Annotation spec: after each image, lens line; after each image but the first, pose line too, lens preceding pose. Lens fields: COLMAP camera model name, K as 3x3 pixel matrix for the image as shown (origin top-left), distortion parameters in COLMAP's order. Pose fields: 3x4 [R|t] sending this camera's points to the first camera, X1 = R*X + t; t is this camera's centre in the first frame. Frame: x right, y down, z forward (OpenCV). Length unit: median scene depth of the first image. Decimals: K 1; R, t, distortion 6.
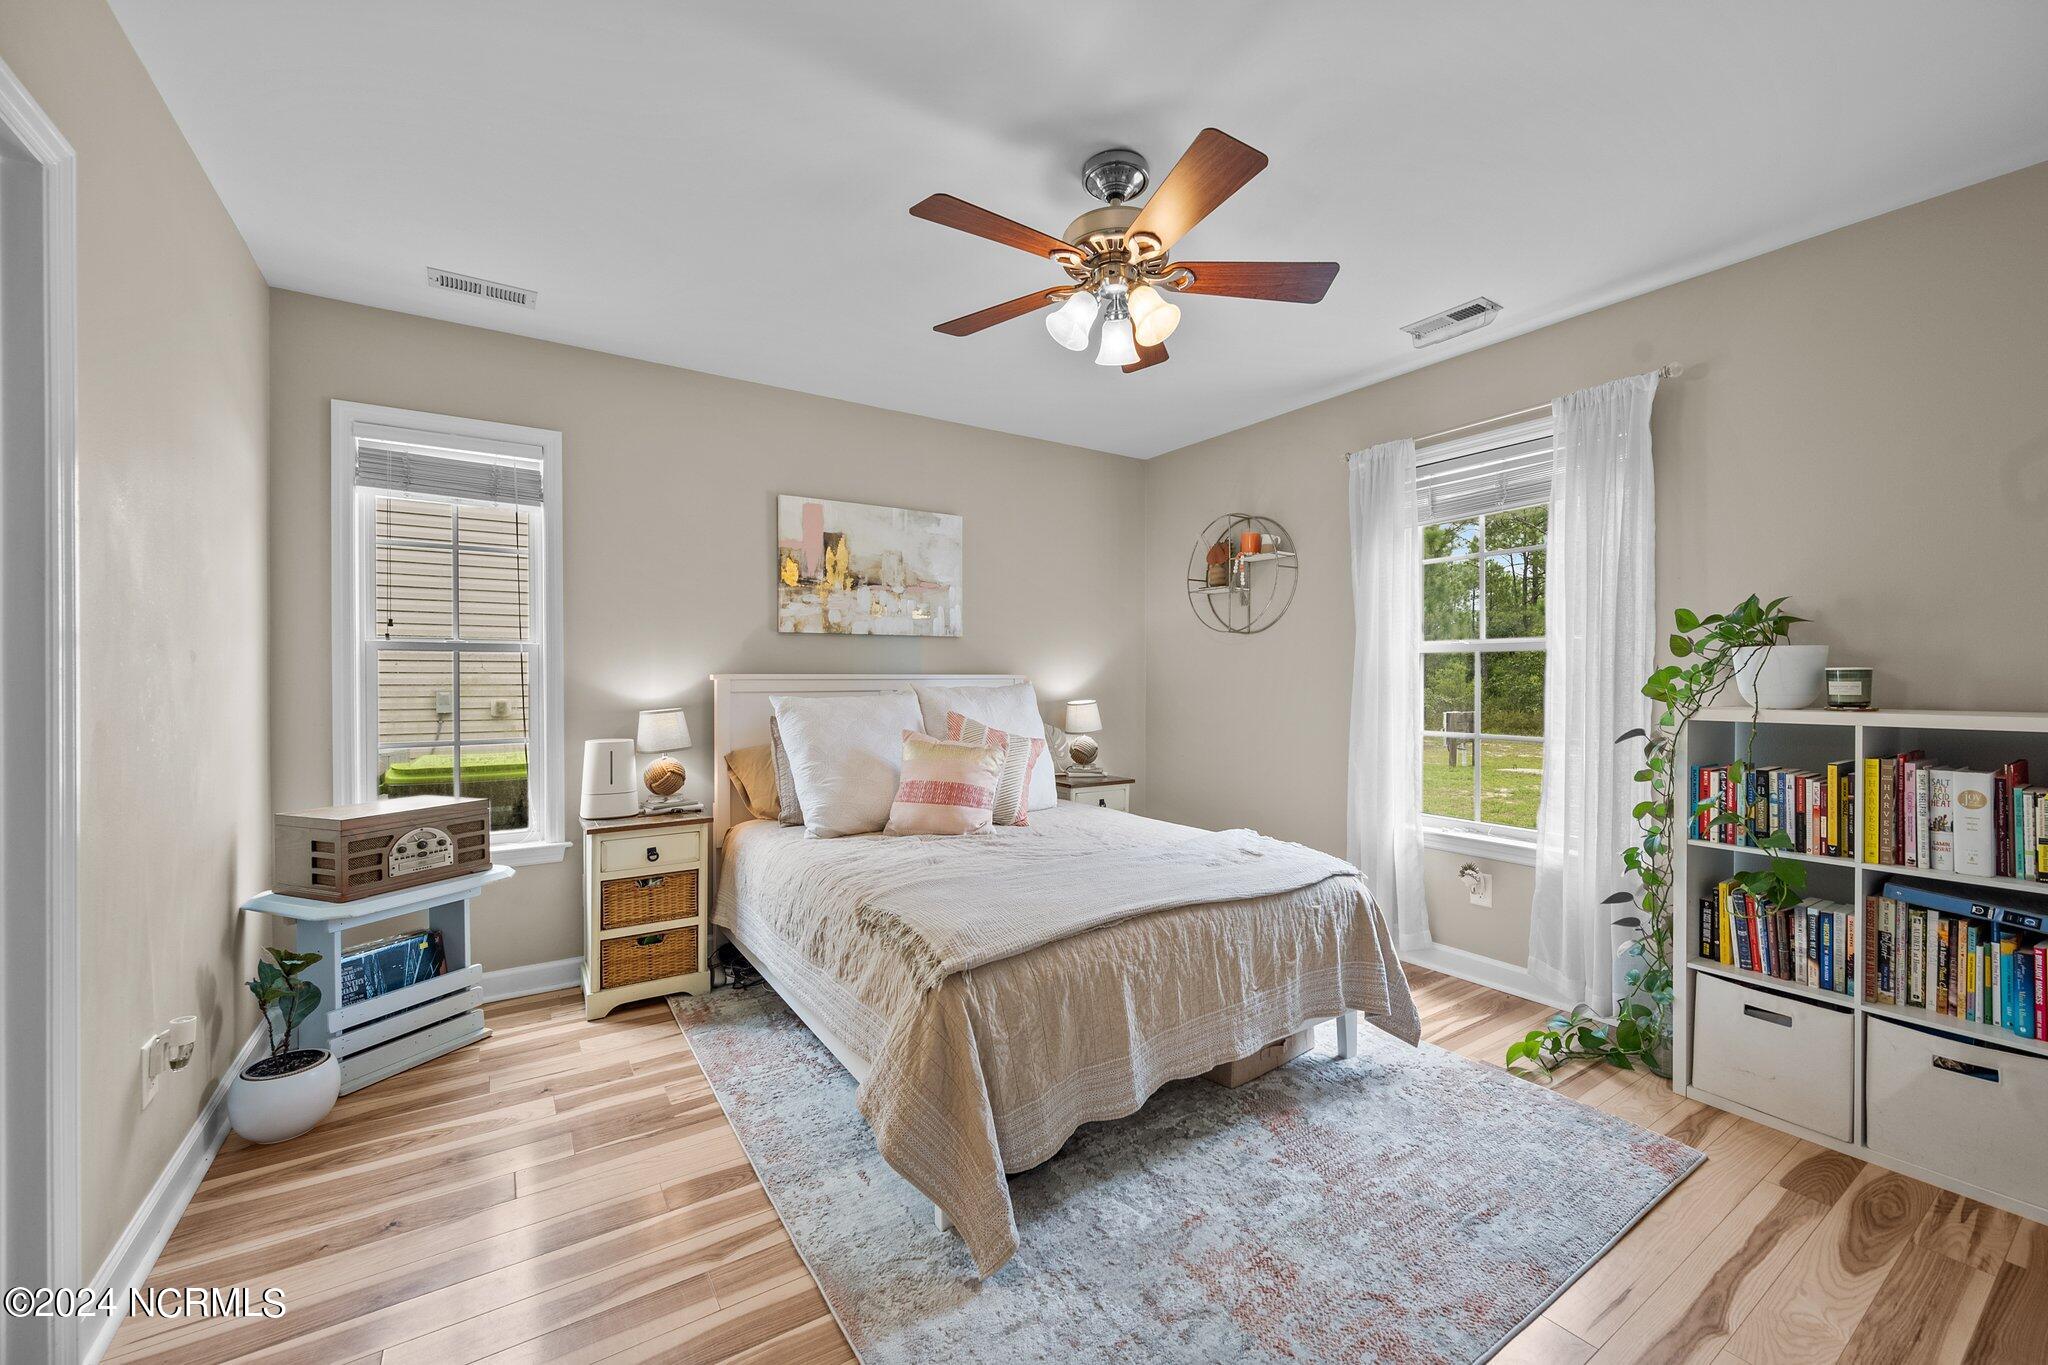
lens RADIAL K [[810.7, 0, 1035.1], [0, 810.7, 679.0], [0, 0, 1]] dist [-0.001063, 0.000002]
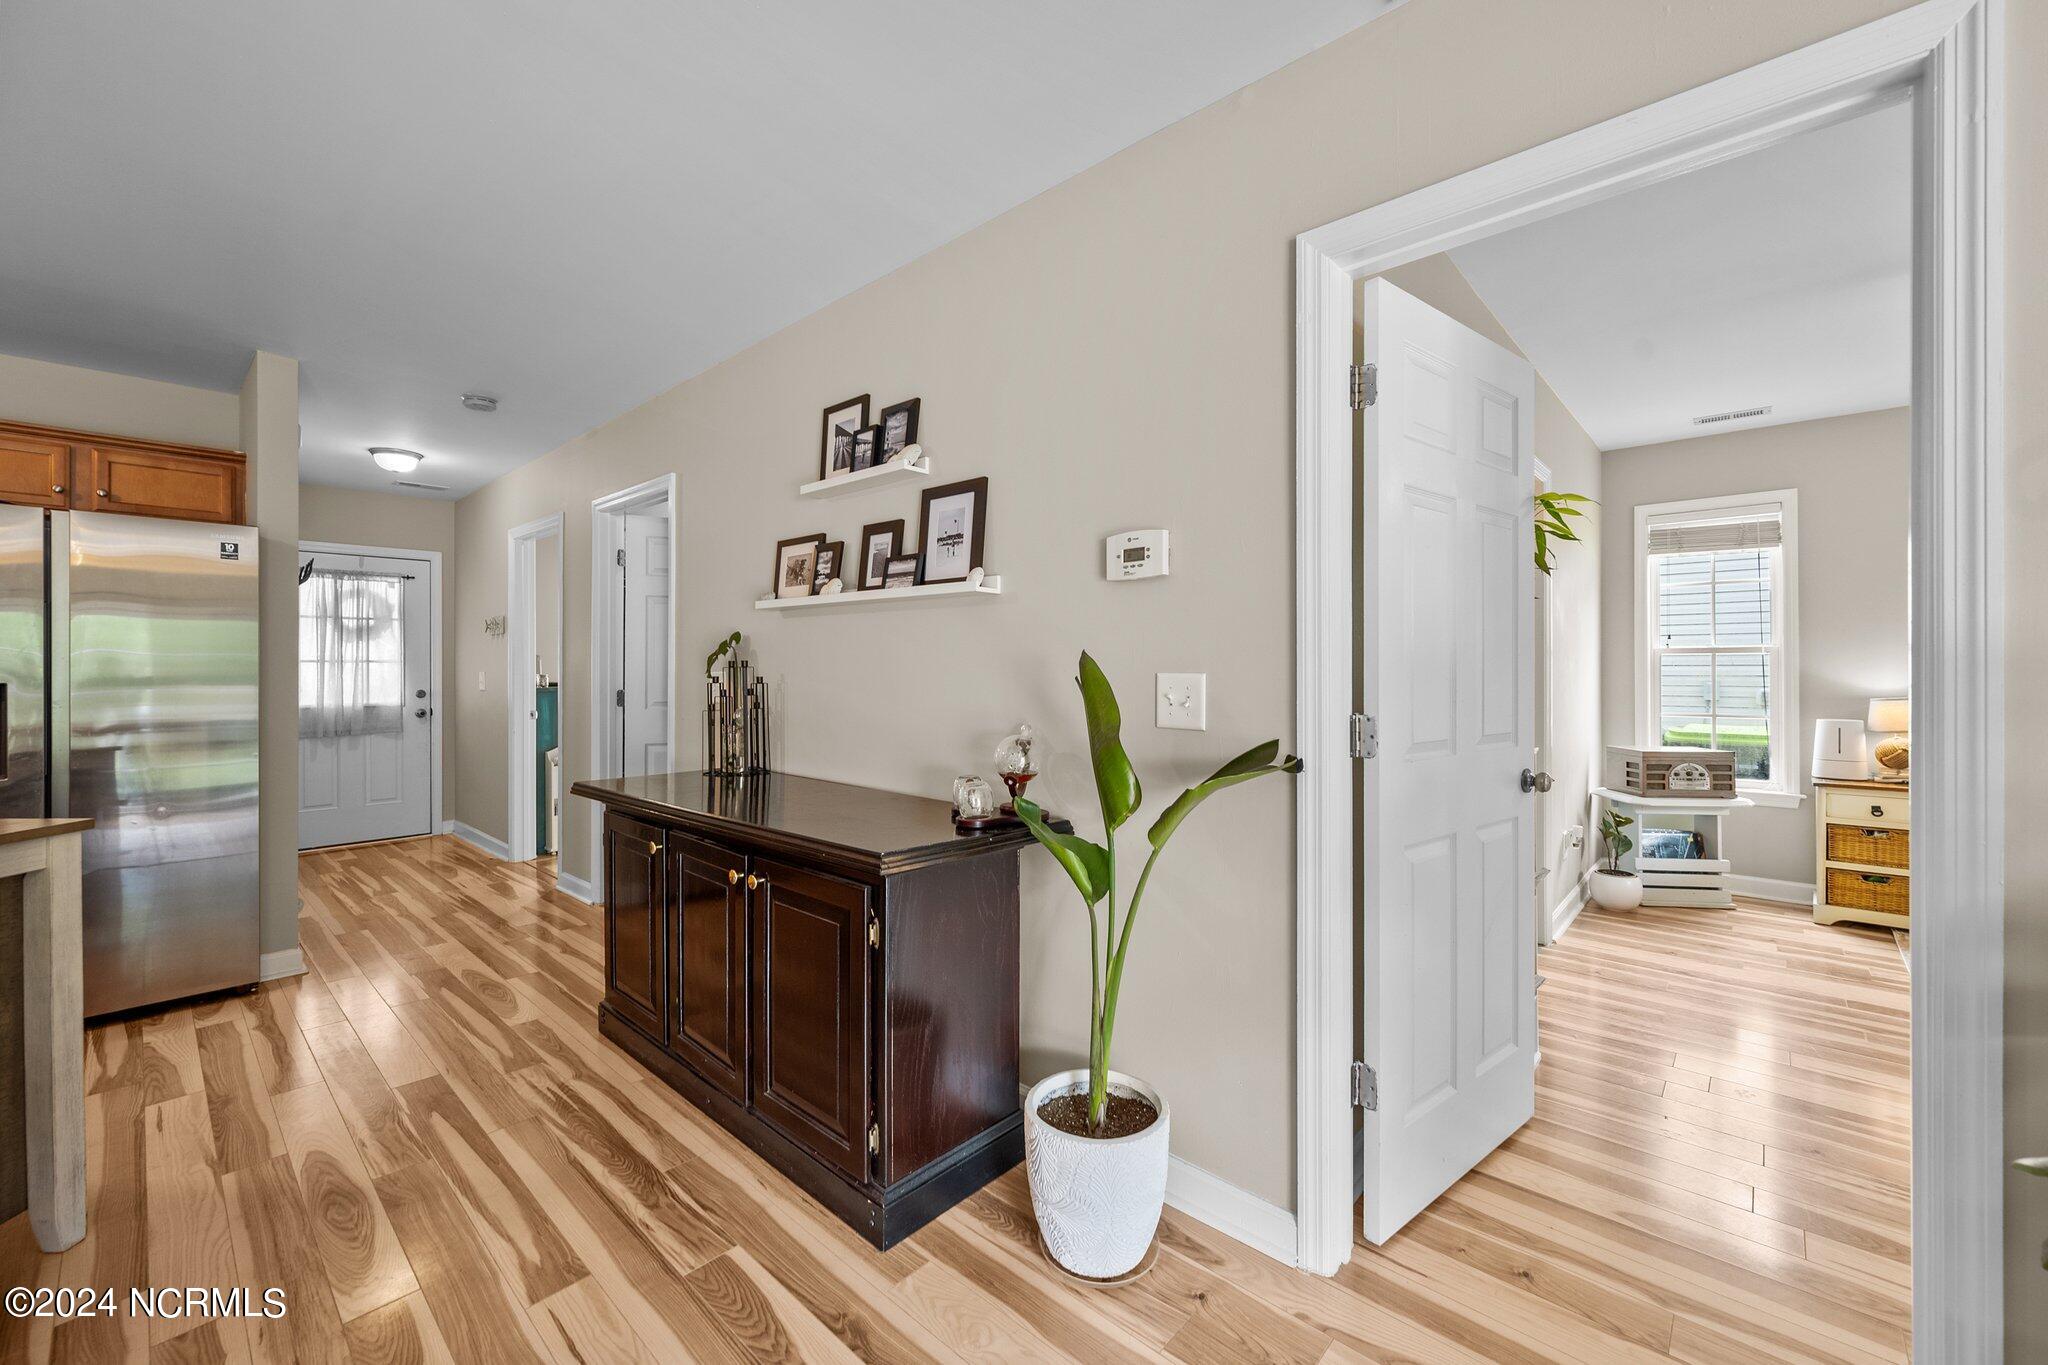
lens RADIAL K [[817.8, 0, 1025.3], [0, 817.8, 667.9], [0, 0, 1]] dist [0.001853, 0.000392]
pose [[0.238316, -0.002040, -0.971186, 0.434262], [-0.002623, 0.999993, -0.002744, -0.000653], [0.971184, 0.003201, 0.238309, -0.570698]]
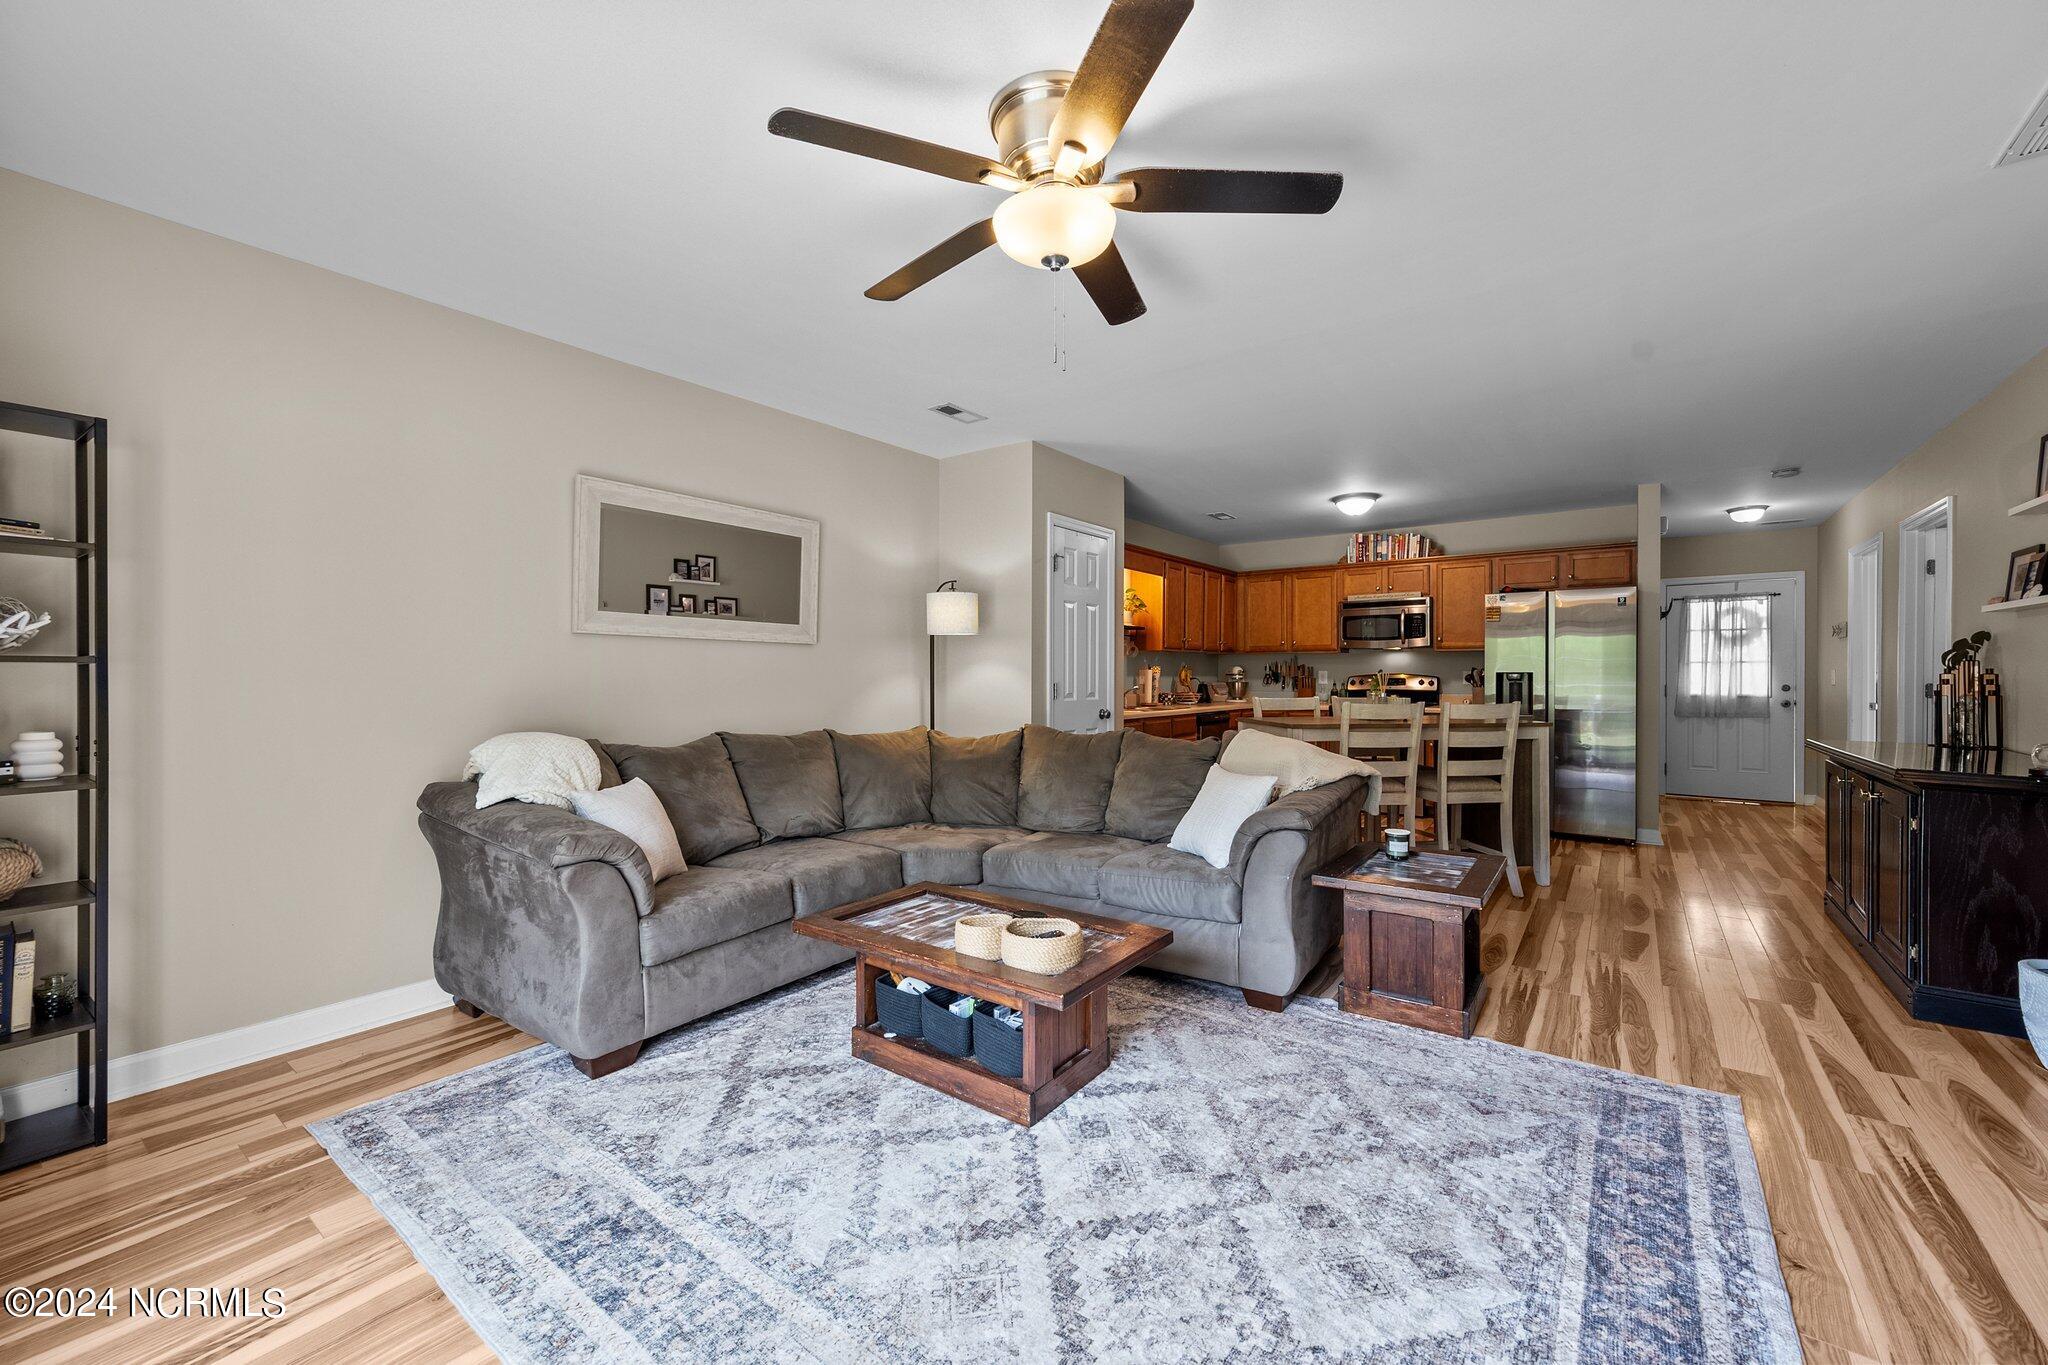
lens RADIAL K [[807.3, 0, 1031.2], [0, 807.3, 677.7], [0, 0, 1]] dist [0.000222, 0.000092]
pose [[-0.940435, 0.000819, -0.339973, 1.107212], [-0.002380, 0.999957, 0.008990, 0.014576], [0.339966, 0.009264, -0.940392, -0.009354]]
